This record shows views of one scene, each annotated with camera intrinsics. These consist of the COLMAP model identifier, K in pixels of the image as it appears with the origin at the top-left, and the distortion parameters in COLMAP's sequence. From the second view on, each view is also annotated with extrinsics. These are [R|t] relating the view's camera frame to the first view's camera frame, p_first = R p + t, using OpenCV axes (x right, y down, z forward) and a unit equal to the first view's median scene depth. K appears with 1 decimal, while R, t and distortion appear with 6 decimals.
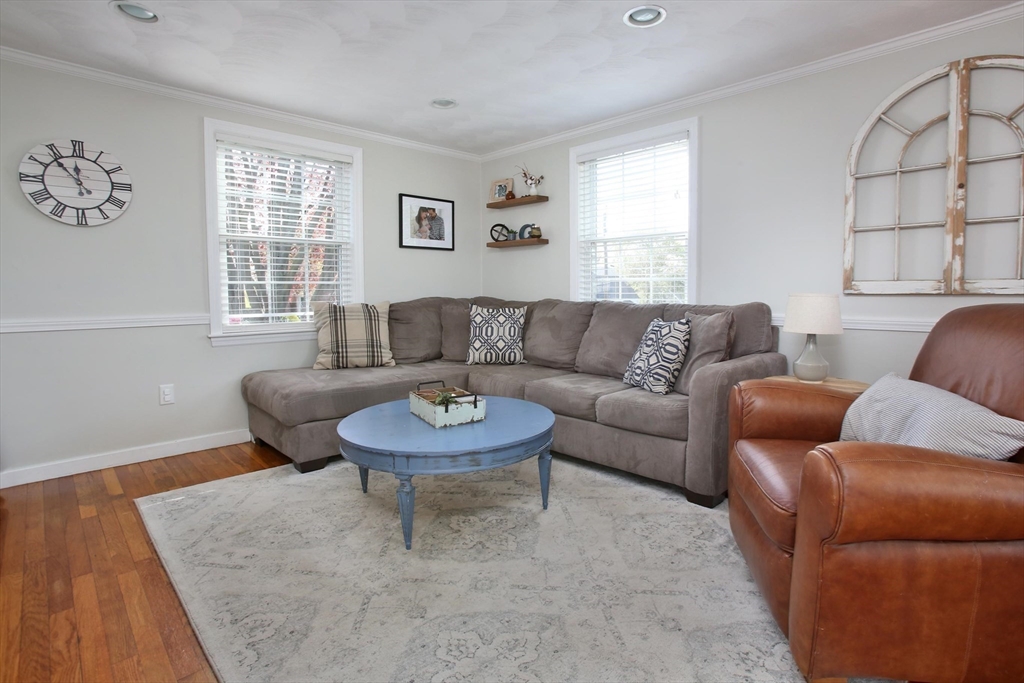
lens RADIAL K [[503.6, 0, 512.2], [0, 503.6, 306.5], [0, 0, 1]] dist [0.001230, 0.000306]
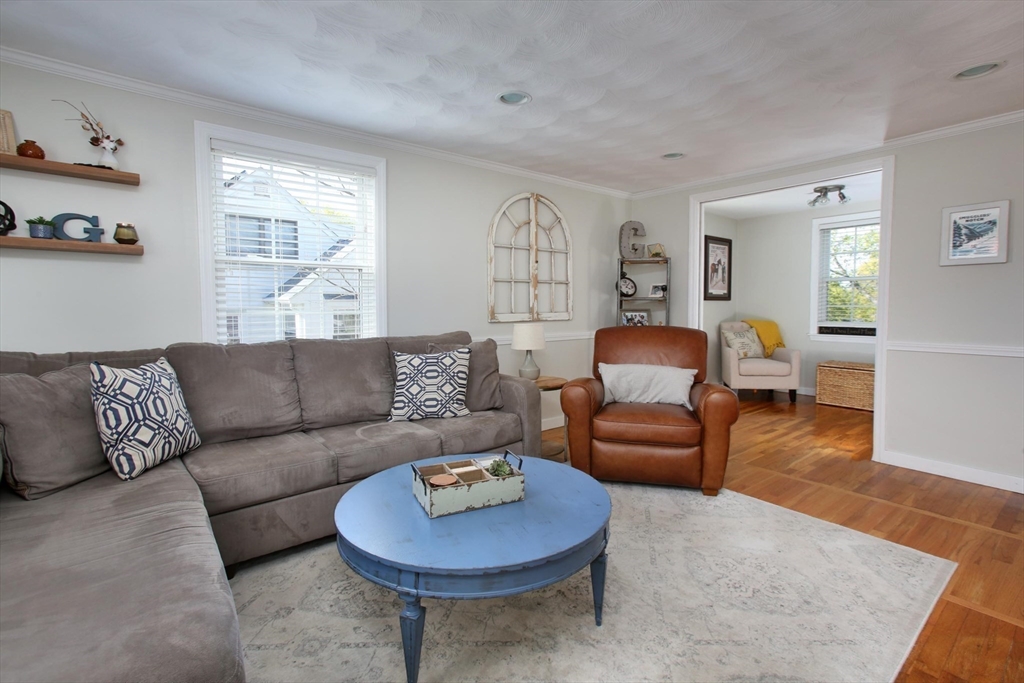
lens RADIAL K [[489.9, 0, 538.0], [0, 489.9, 323.5], [0, 0, 1]] dist [0.013393, 0.000117]
pose [[0.093200, -0.037401, 0.994945, -0.773576], [0.038511, 0.998682, 0.033934, -0.065077], [-0.994902, 0.035153, 0.094518, 0.718981]]
